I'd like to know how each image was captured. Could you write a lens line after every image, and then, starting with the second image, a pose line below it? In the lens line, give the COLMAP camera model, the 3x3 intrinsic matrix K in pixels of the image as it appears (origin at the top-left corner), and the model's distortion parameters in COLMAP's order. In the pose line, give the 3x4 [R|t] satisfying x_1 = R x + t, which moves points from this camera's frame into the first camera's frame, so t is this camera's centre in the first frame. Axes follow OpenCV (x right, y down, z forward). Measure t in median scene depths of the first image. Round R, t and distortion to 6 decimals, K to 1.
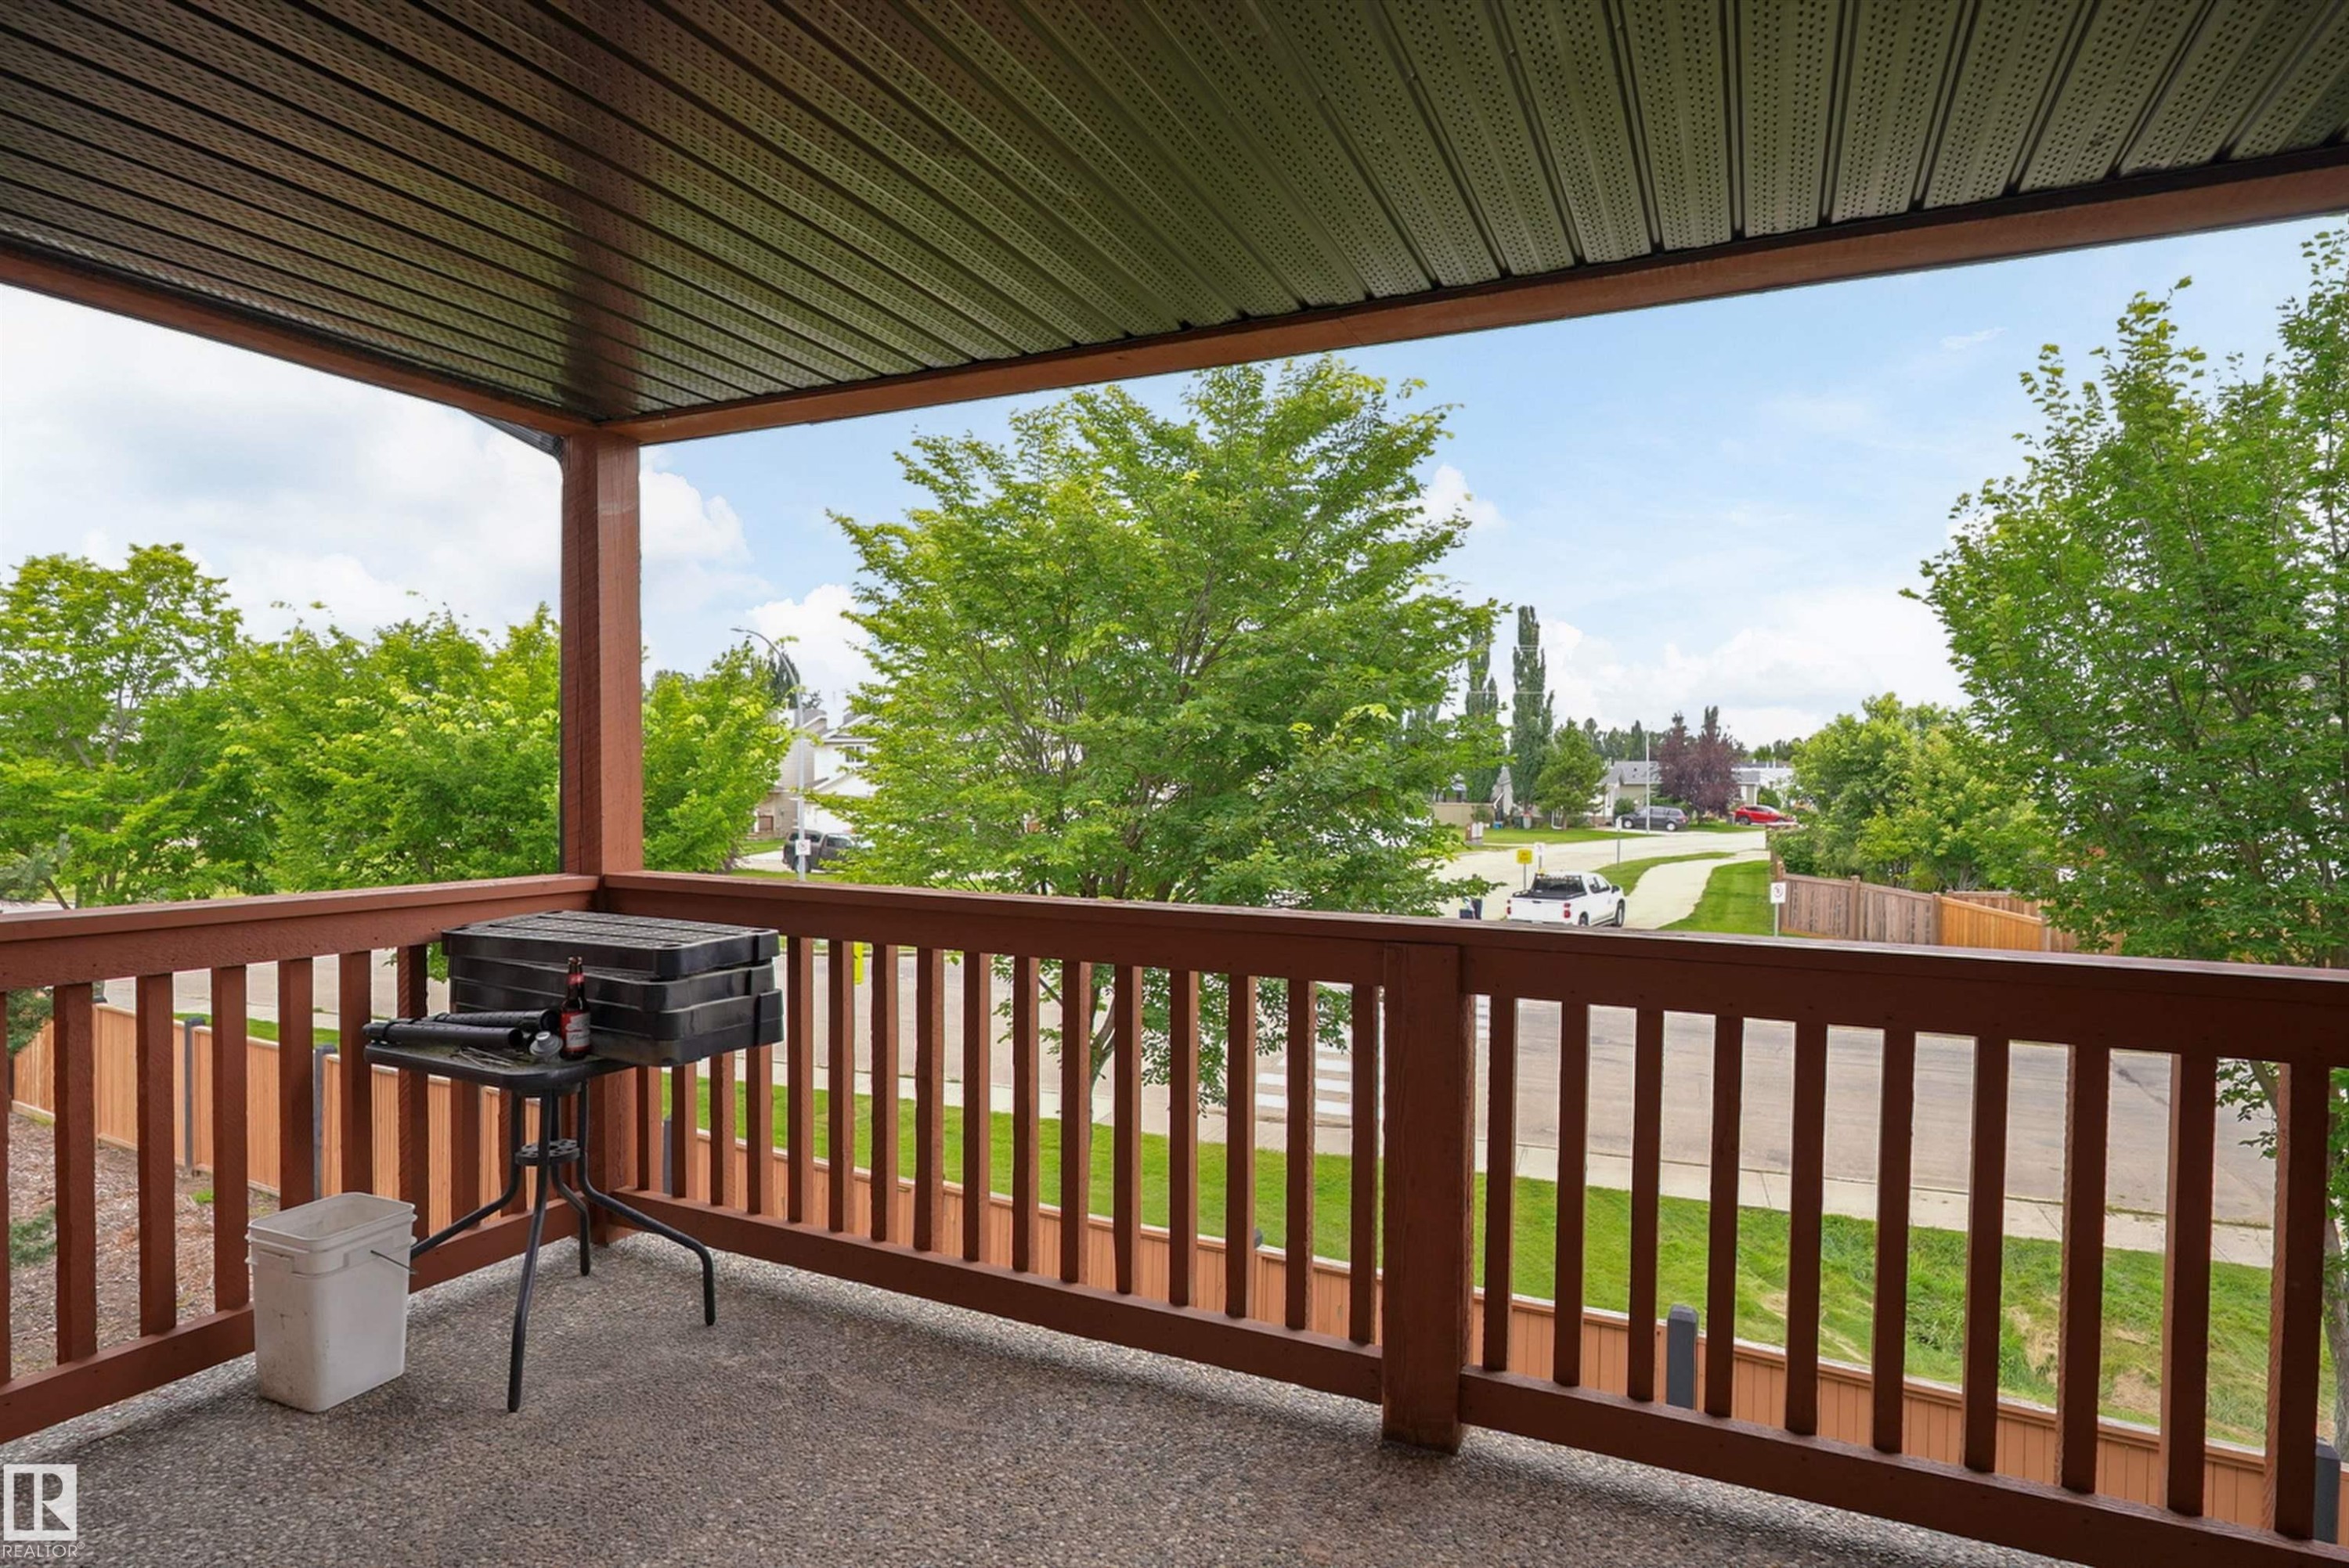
lens RADIAL K [[1264.3, 0, 1167.8], [0, 1264.3, 786.4], [0, 0, 1]] dist [-0.003241, -0.001380]
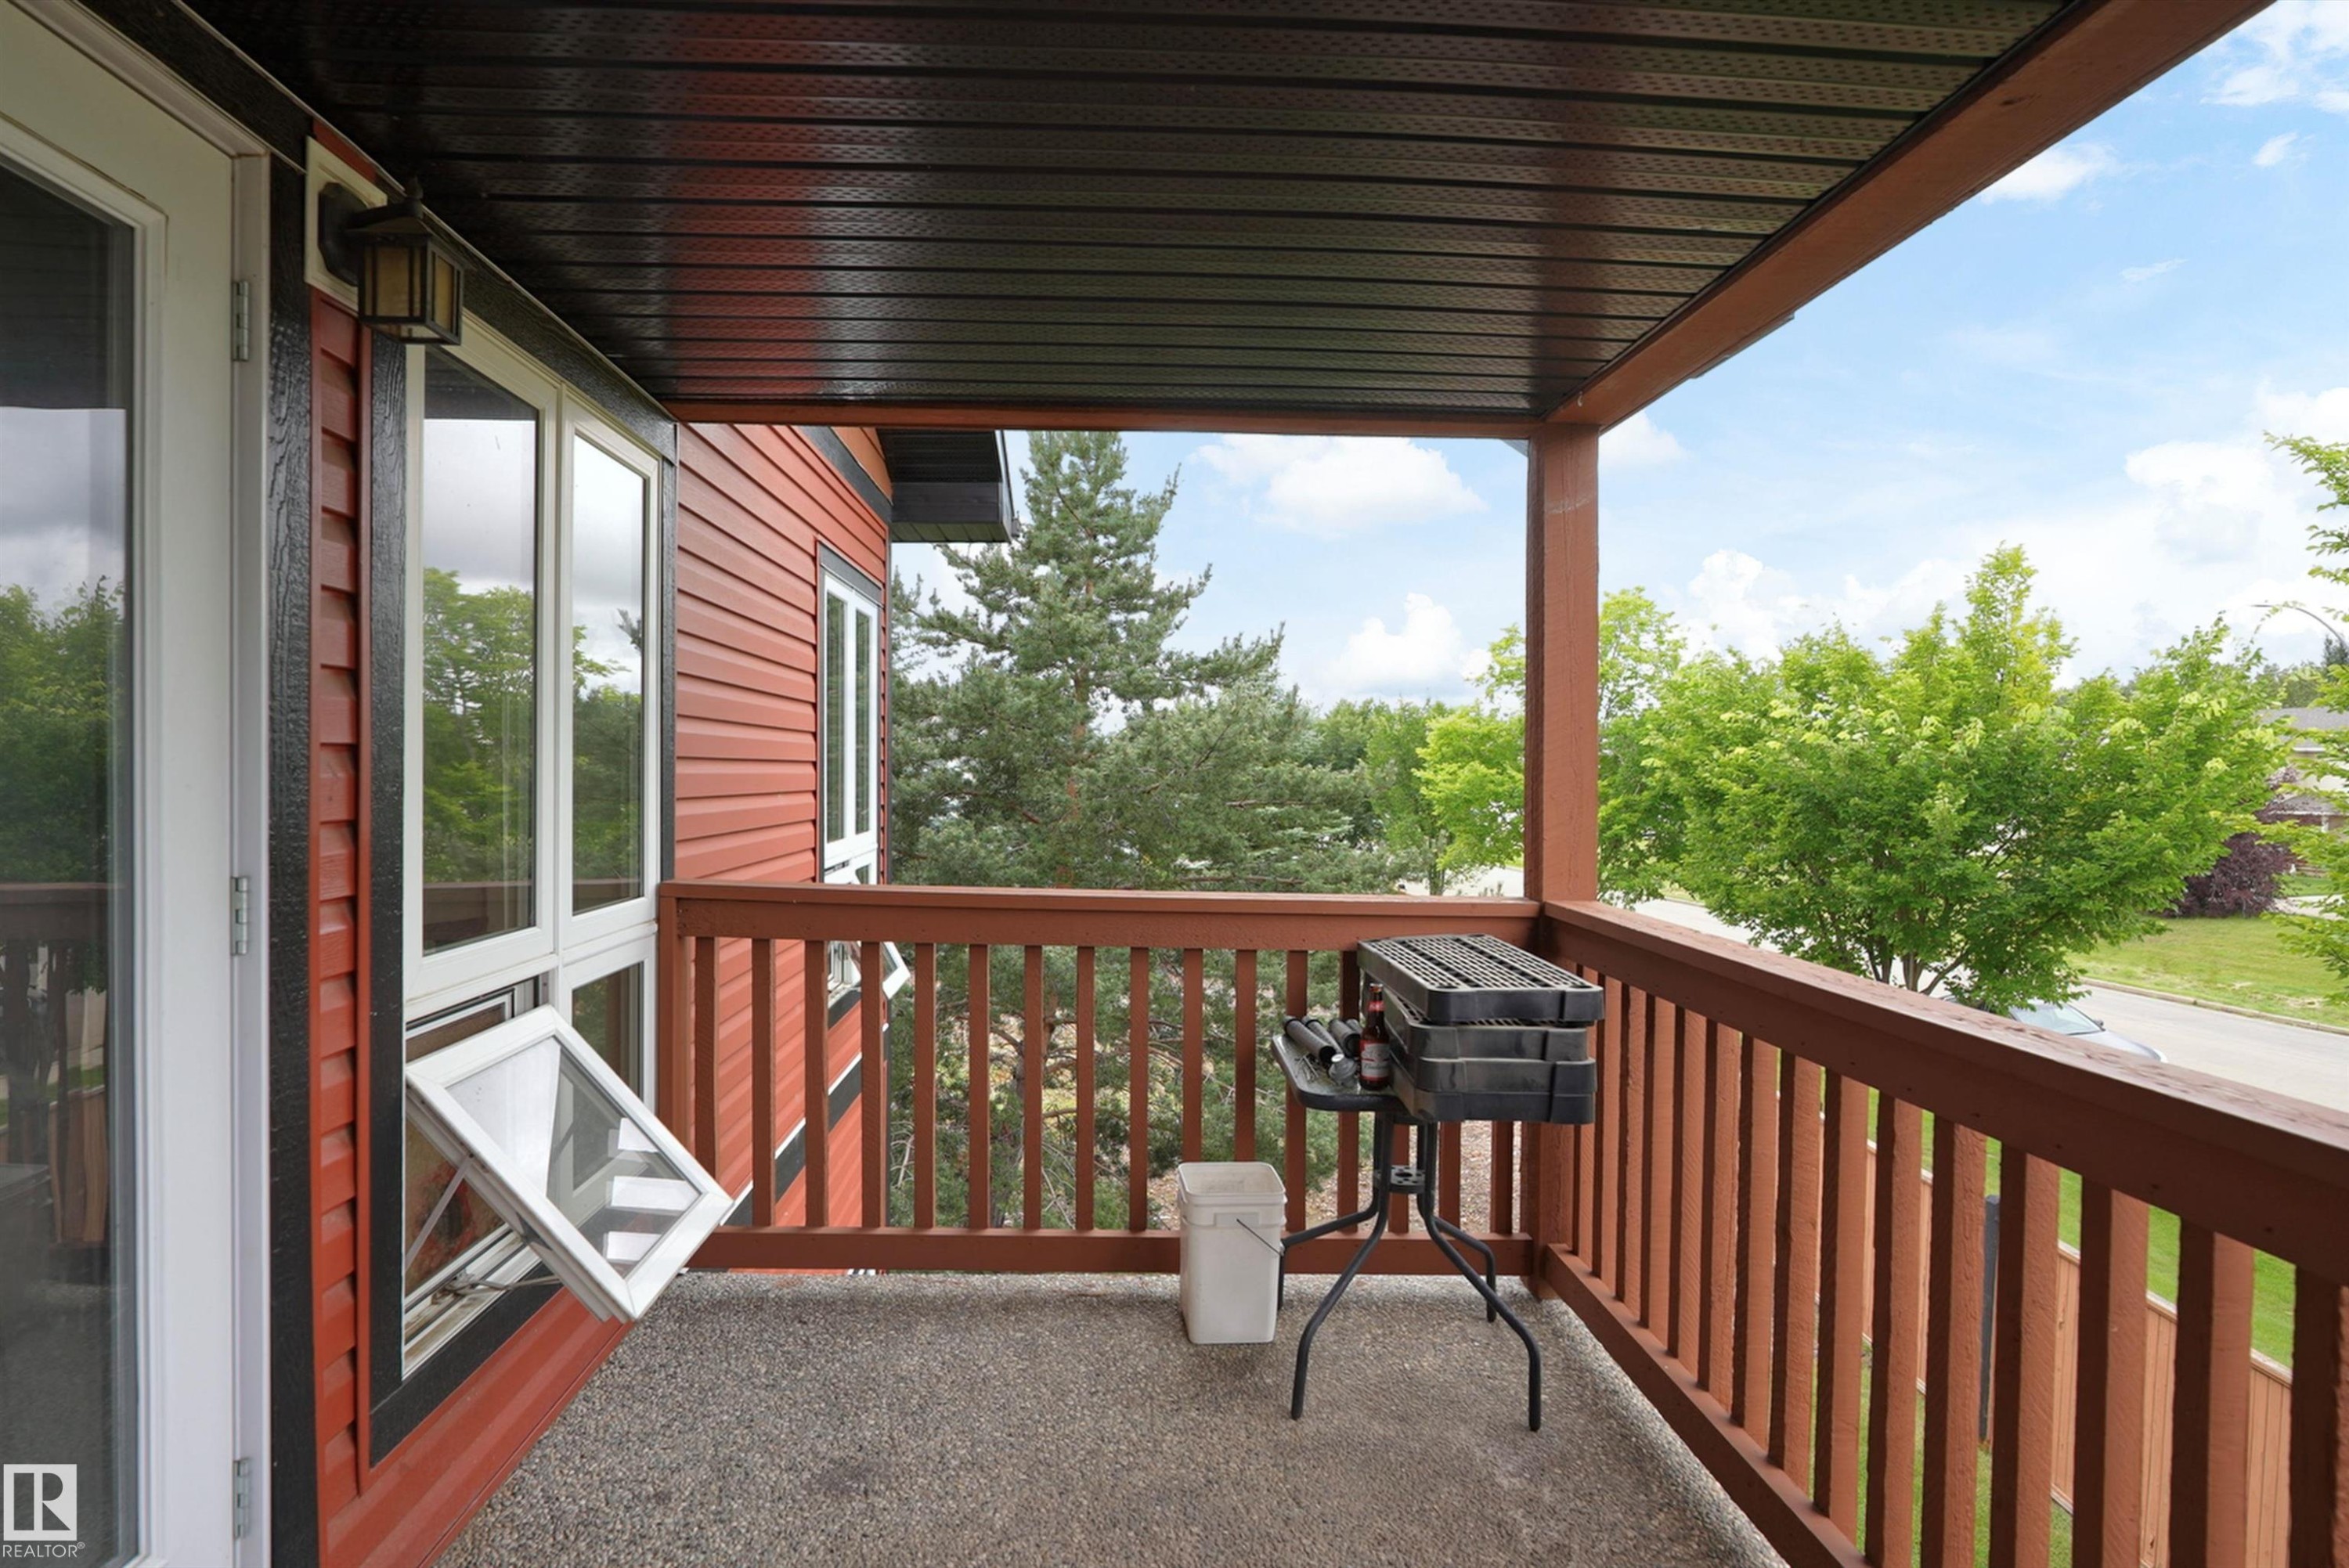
lens RADIAL K [[1264.3, 0, 1174.1], [0, 1264.3, 783.3], [0, 0, 1]] dist [-0.003241, -0.001380]
pose [[0.465245, 0.012946, -0.885087, 0.067257], [-0.021999, 0.999753, 0.003060, -0.003900], [0.884908, 0.018047, 0.465415, 0.086692]]
